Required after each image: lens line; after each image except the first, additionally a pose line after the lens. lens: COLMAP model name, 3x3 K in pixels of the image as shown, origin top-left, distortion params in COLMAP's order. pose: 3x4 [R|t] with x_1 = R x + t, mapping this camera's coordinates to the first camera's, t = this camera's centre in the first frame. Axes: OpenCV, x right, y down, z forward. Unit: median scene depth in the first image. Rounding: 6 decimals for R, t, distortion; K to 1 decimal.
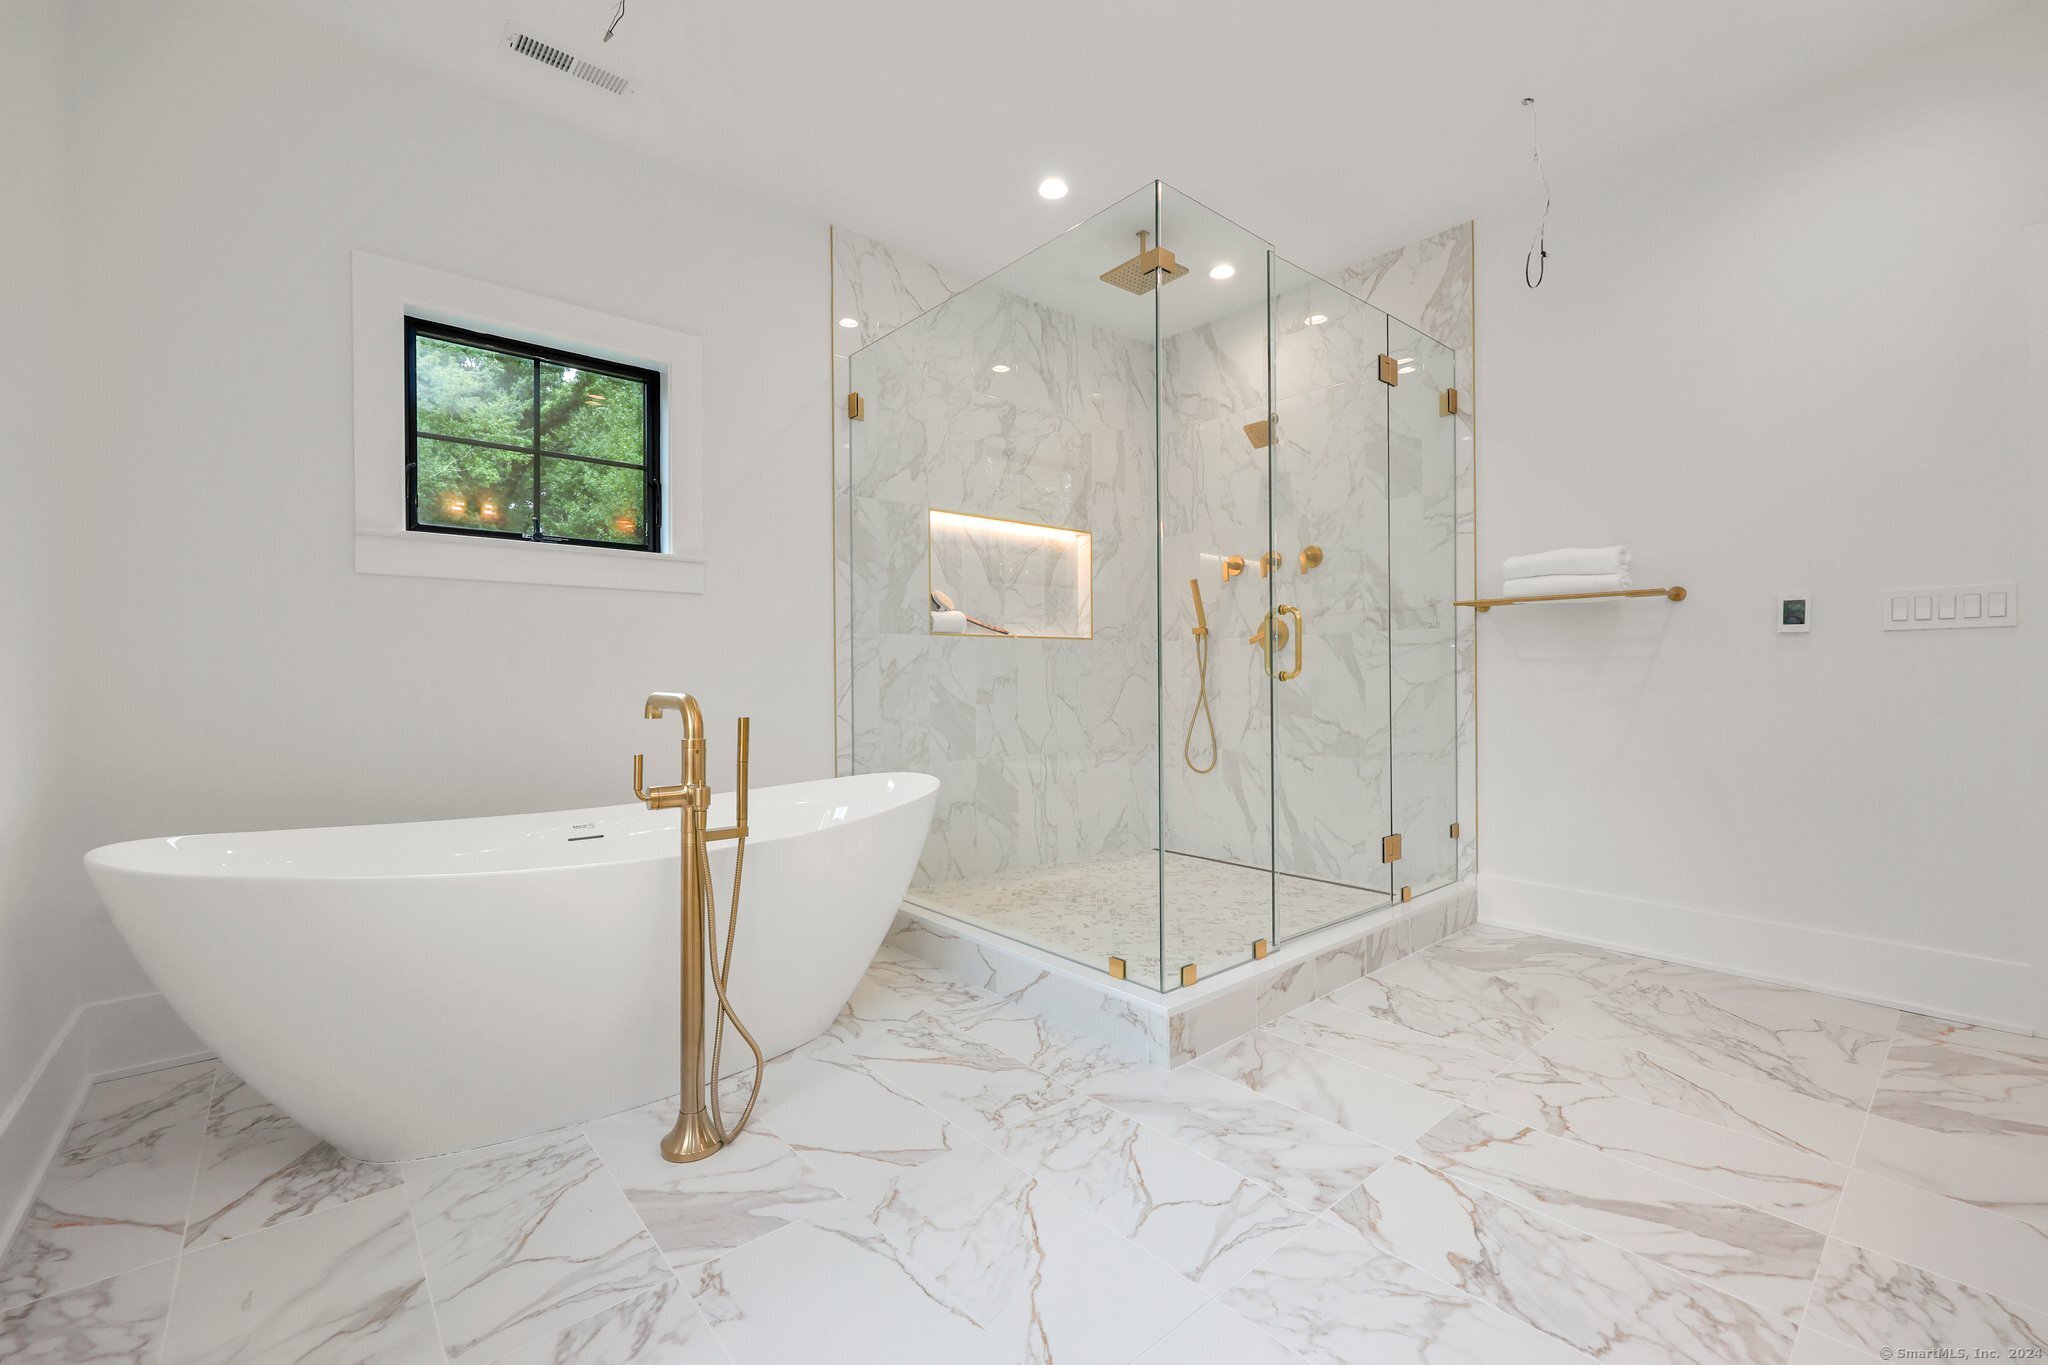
lens RADIAL K [[828.4, 0, 1013.7], [0, 828.4, 681.0], [0, 0, 1]] dist [-0.000323, -0.000194]
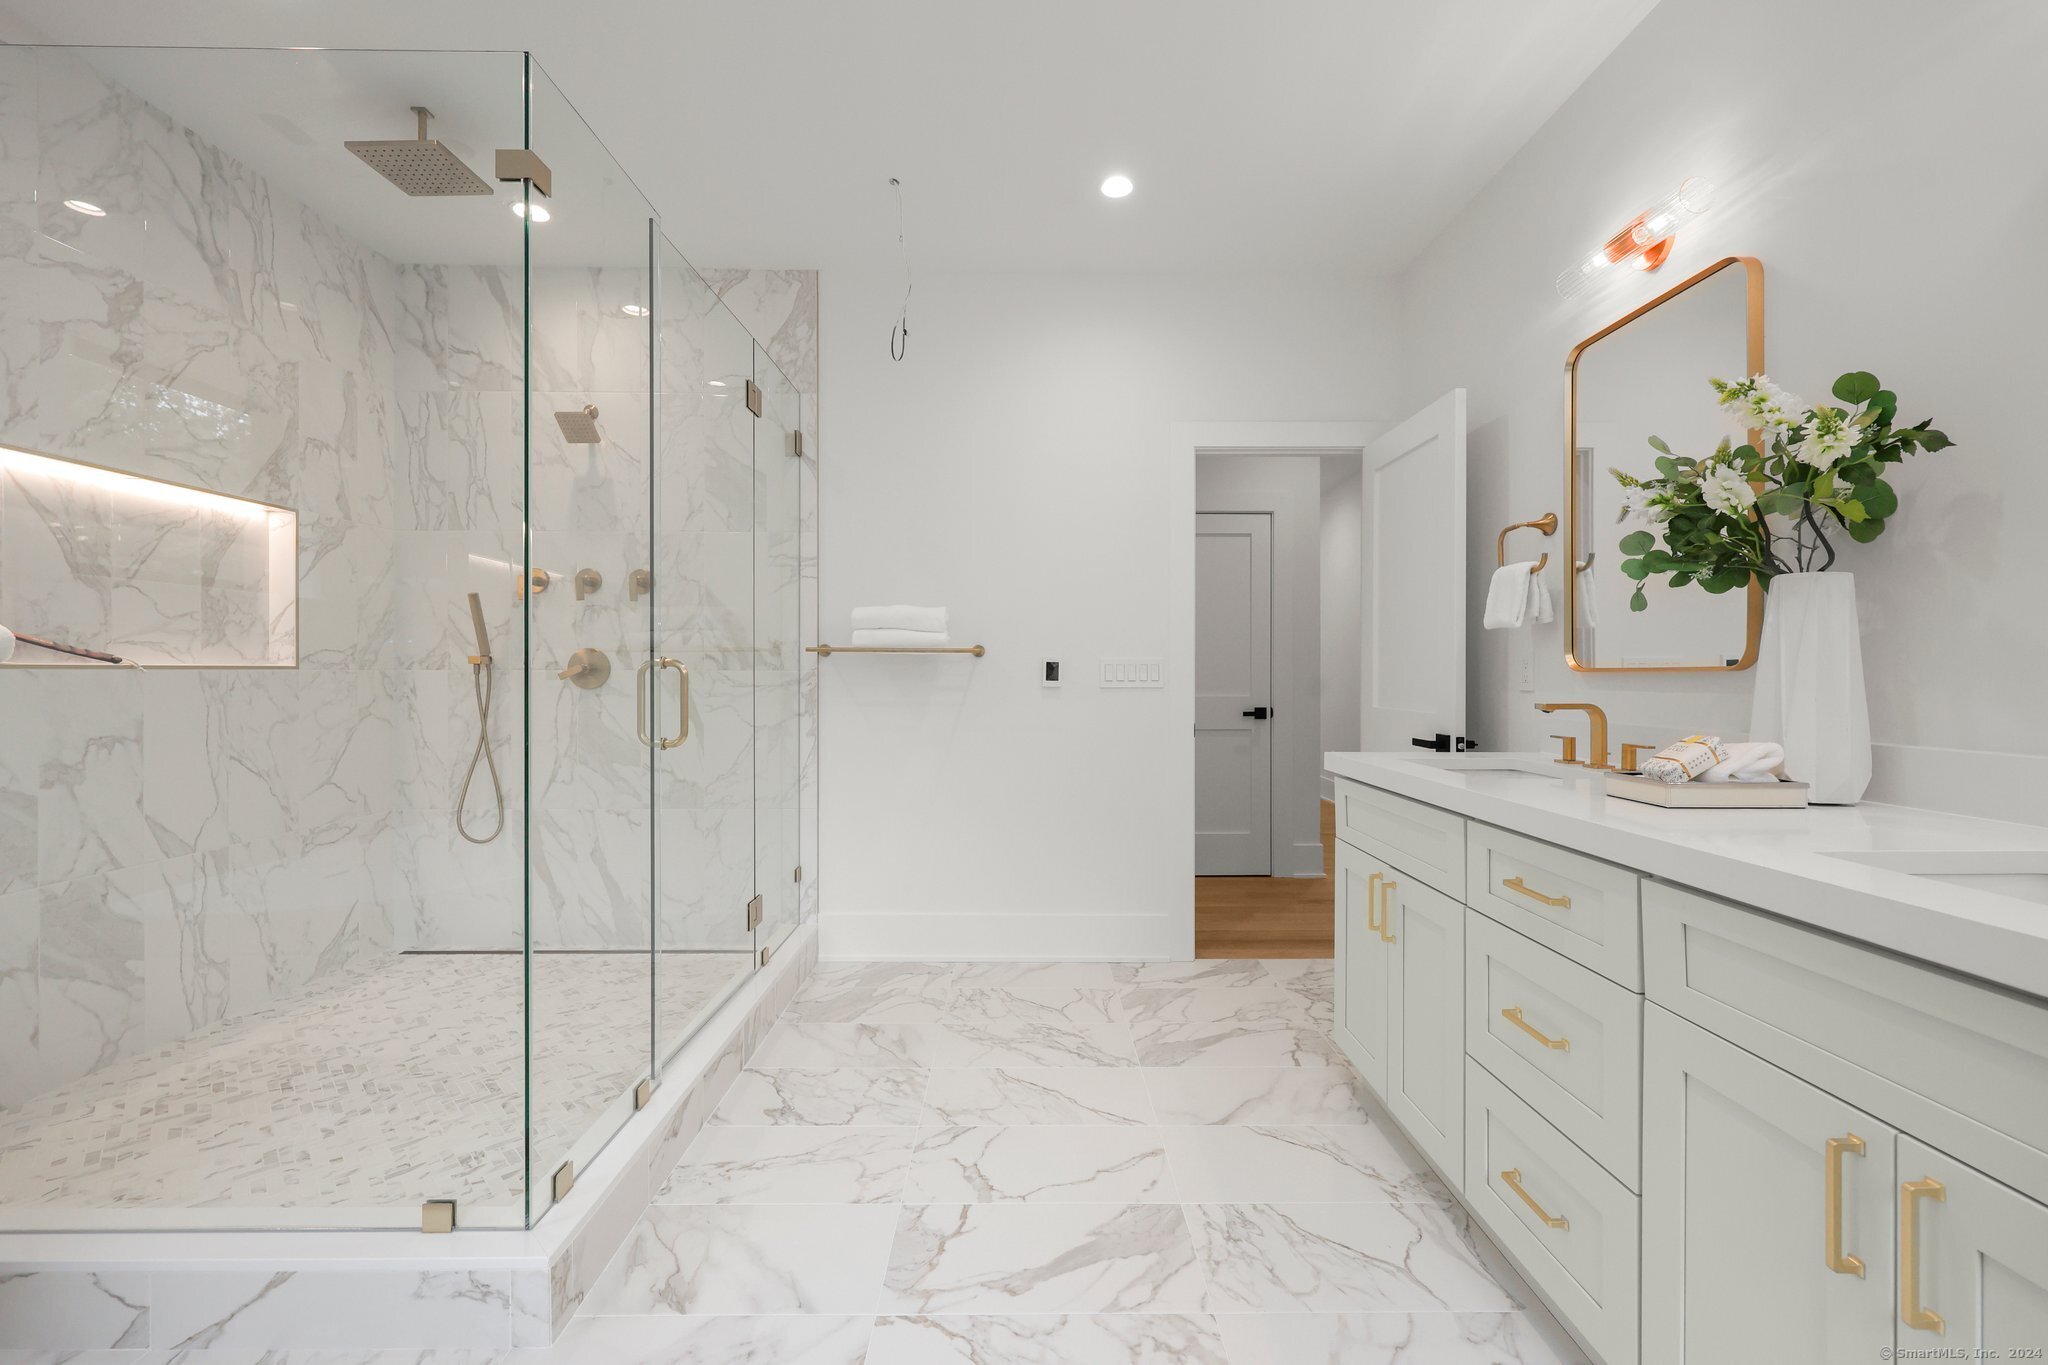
lens RADIAL K [[828.4, 0, 1029.8], [0, 828.4, 677.9], [0, 0, 1]] dist [-0.000323, -0.000194]
pose [[0.643061, 0.003377, 0.765807, -0.051592], [0.003375, 0.999968, -0.007244, -0.048257], [-0.765807, 0.007243, 0.643029, 0.148910]]
